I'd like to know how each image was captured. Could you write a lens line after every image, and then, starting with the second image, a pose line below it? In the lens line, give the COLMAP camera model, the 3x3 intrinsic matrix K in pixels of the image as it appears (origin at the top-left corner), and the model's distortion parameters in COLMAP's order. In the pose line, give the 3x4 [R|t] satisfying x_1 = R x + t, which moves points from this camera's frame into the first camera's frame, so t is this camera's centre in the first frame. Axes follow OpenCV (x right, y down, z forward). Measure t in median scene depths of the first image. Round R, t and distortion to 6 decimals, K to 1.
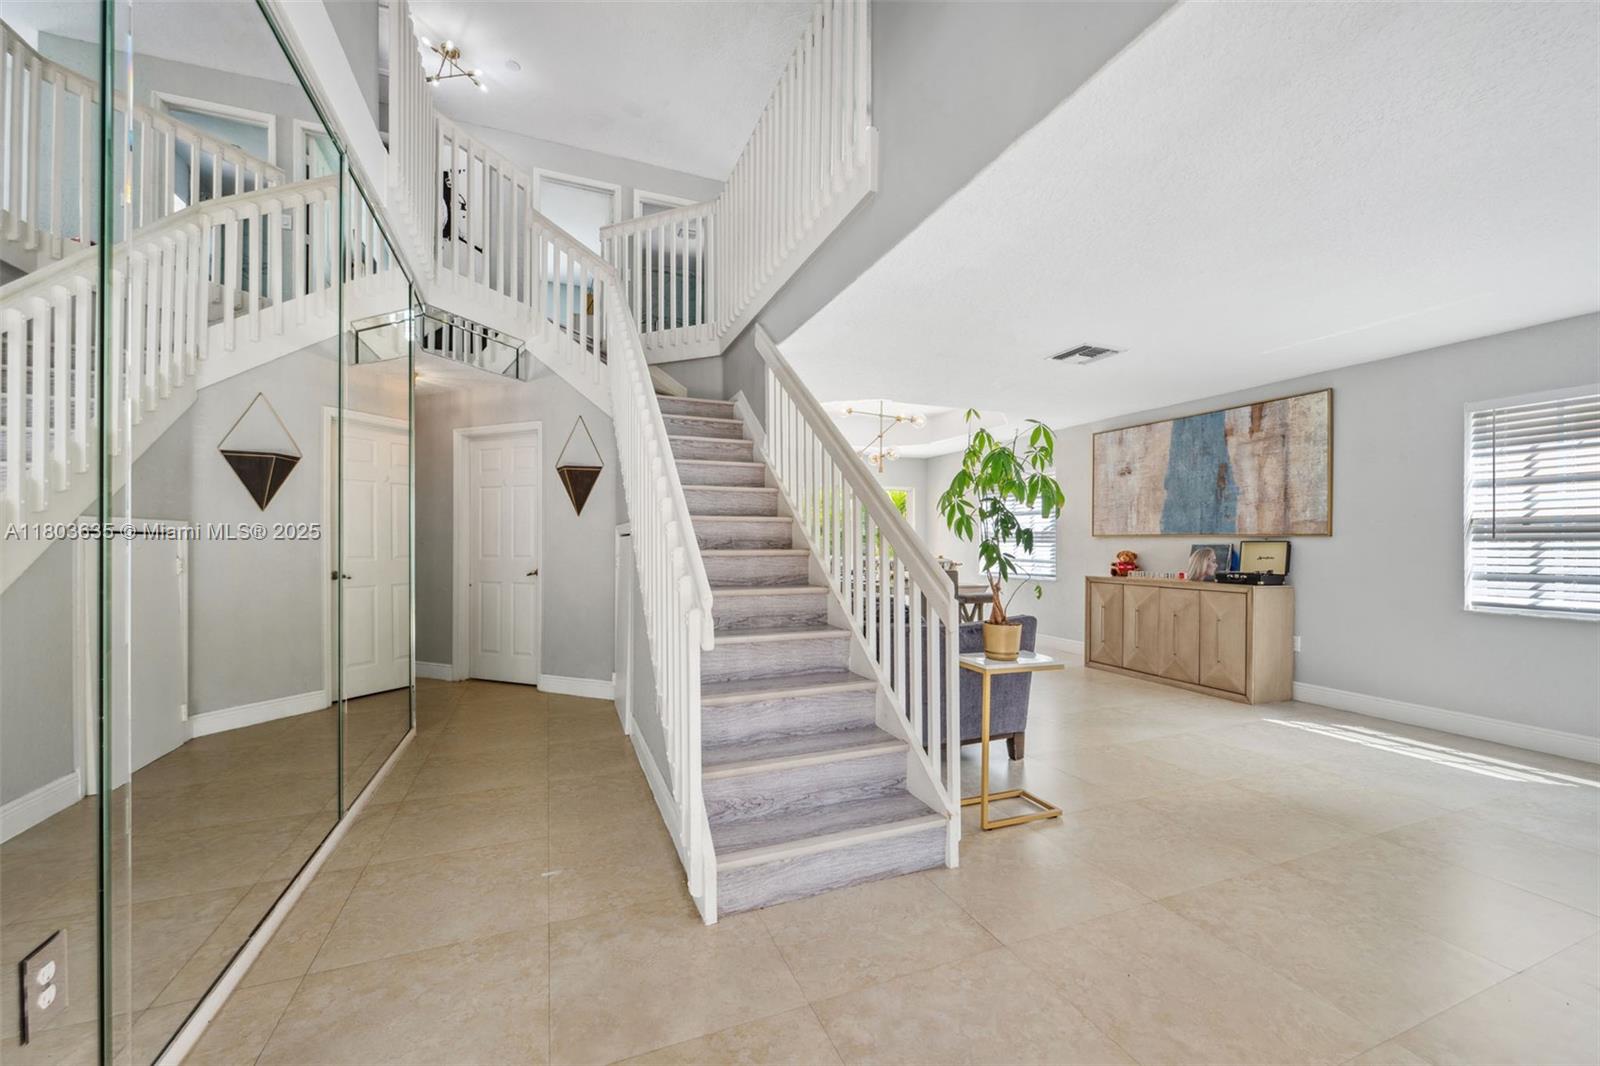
lens RADIAL K [[629.7, 0, 730.5], [0, 629.7, 550.1], [0, 0, 1]] dist [-0.000718, -0.000365]
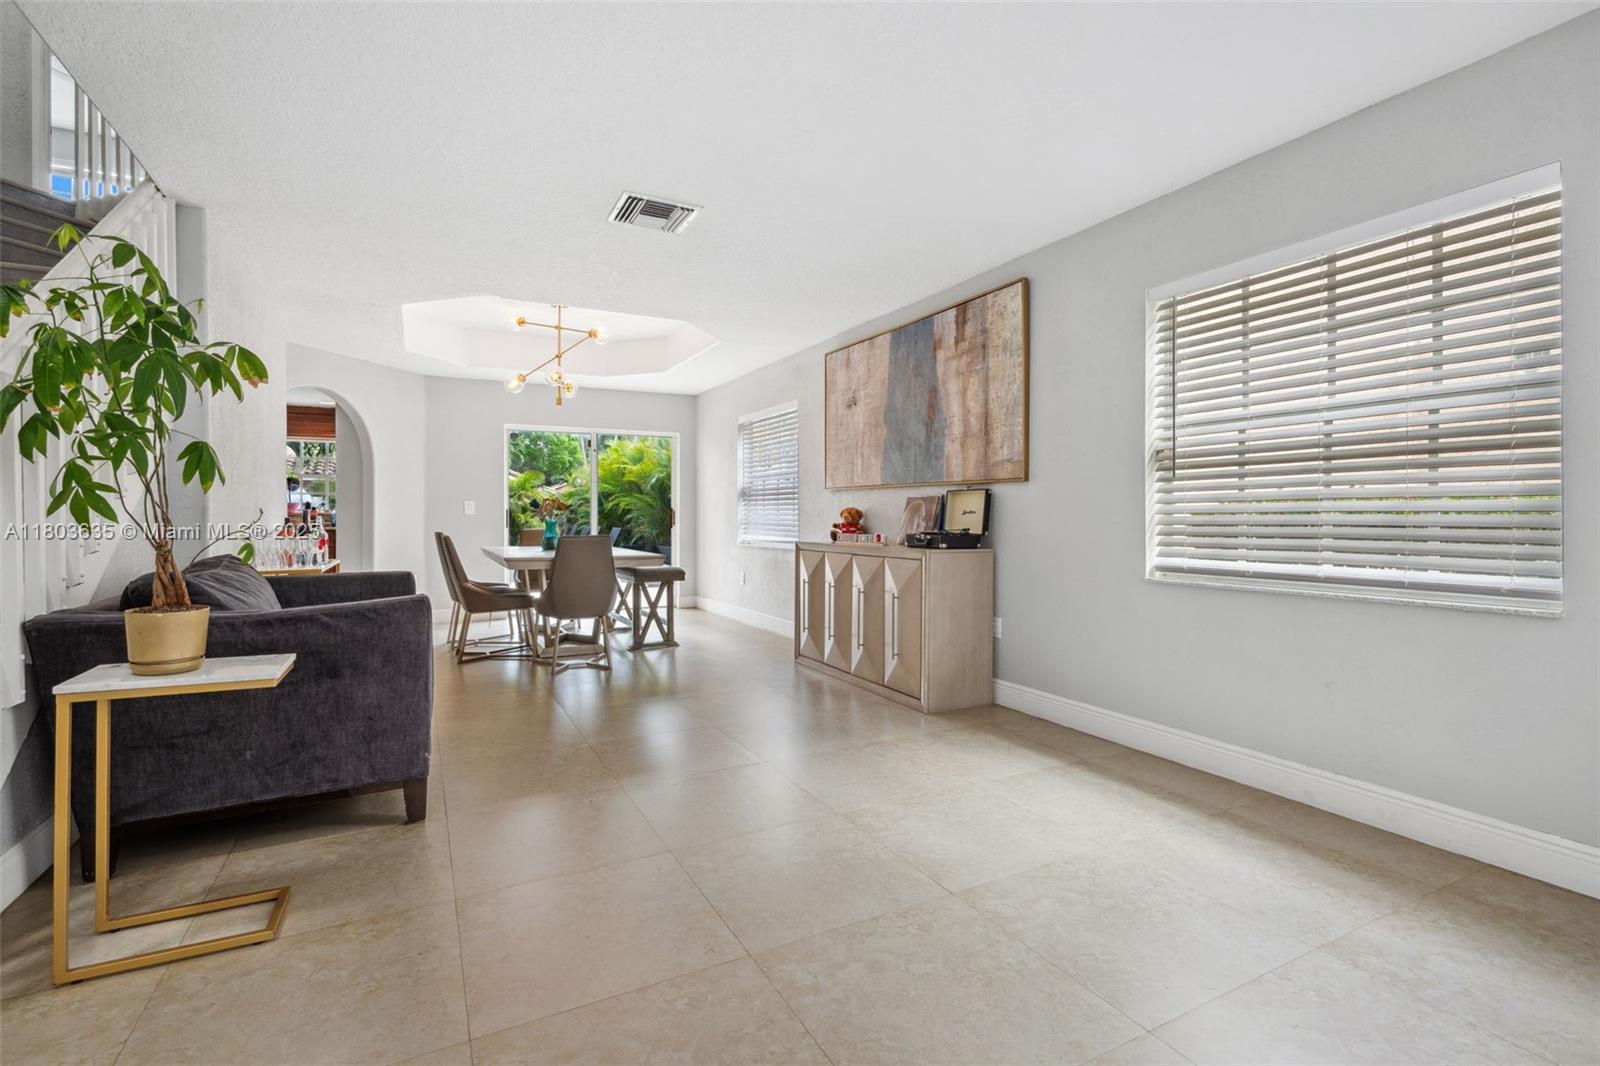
lens RADIAL K [[706.3, 0, 794.0], [0, 706.3, 535.9], [0, 0, 1]] dist [-0.003357, 0.000707]
pose [[0.995943, -0.008738, 0.089563, 0.561218], [0.007531, 0.999876, 0.013813, 0.026696], [-0.089673, -0.013083, 0.995885, 0.187027]]
